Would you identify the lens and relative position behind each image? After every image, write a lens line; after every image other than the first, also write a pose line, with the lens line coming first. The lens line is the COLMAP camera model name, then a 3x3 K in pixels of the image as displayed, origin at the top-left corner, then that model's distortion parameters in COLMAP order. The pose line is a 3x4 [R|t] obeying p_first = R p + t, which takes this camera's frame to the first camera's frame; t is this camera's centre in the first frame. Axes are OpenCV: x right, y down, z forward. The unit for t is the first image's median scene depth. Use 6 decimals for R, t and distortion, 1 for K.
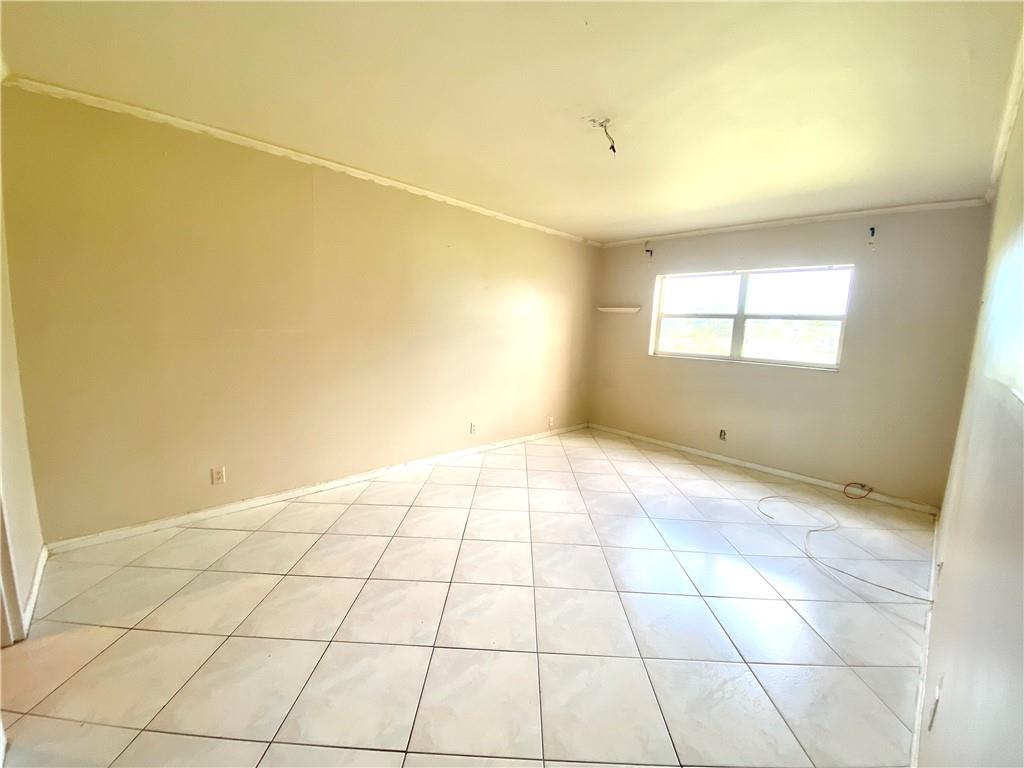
lens RADIAL K [[413.0, 0, 517.5], [0, 413.0, 384.7], [0, 0, 1]] dist [0.006401, -0.013747]
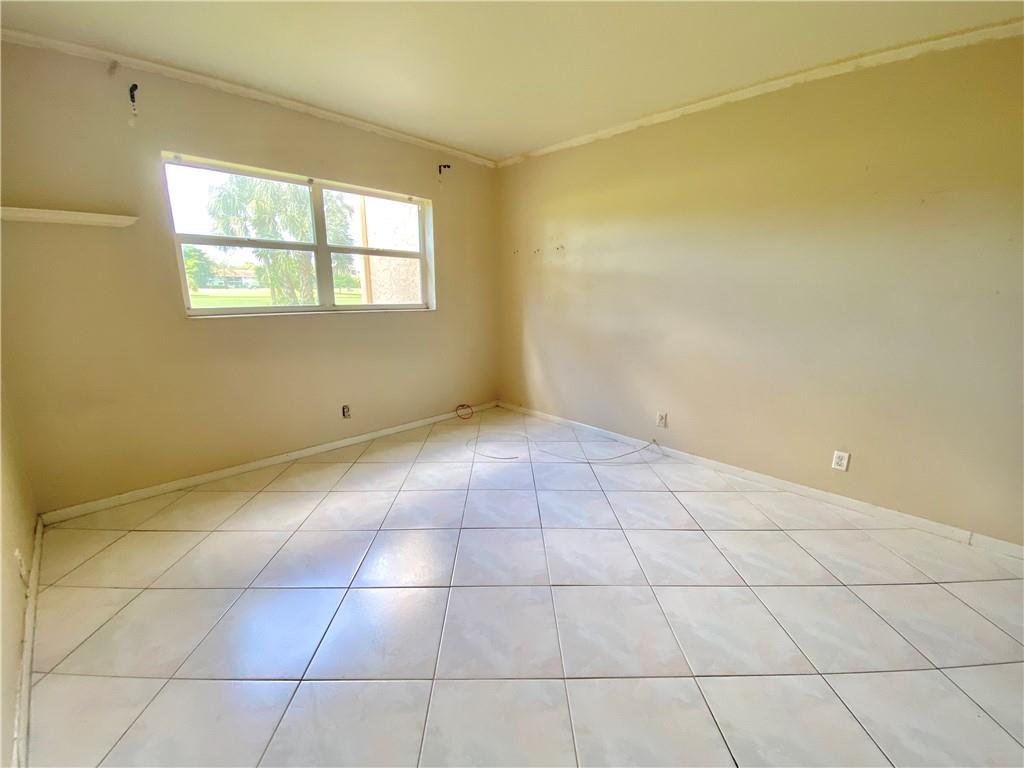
lens RADIAL K [[413.0, 0, 501.2], [0, 413.0, 383.6], [0, 0, 1]] dist [0.006401, -0.013747]
pose [[-0.019909, -0.261295, 0.965054, -0.227947], [0.139126, 0.955130, 0.261478, -0.086852], [-0.990075, 0.139470, 0.017337, 0.734596]]
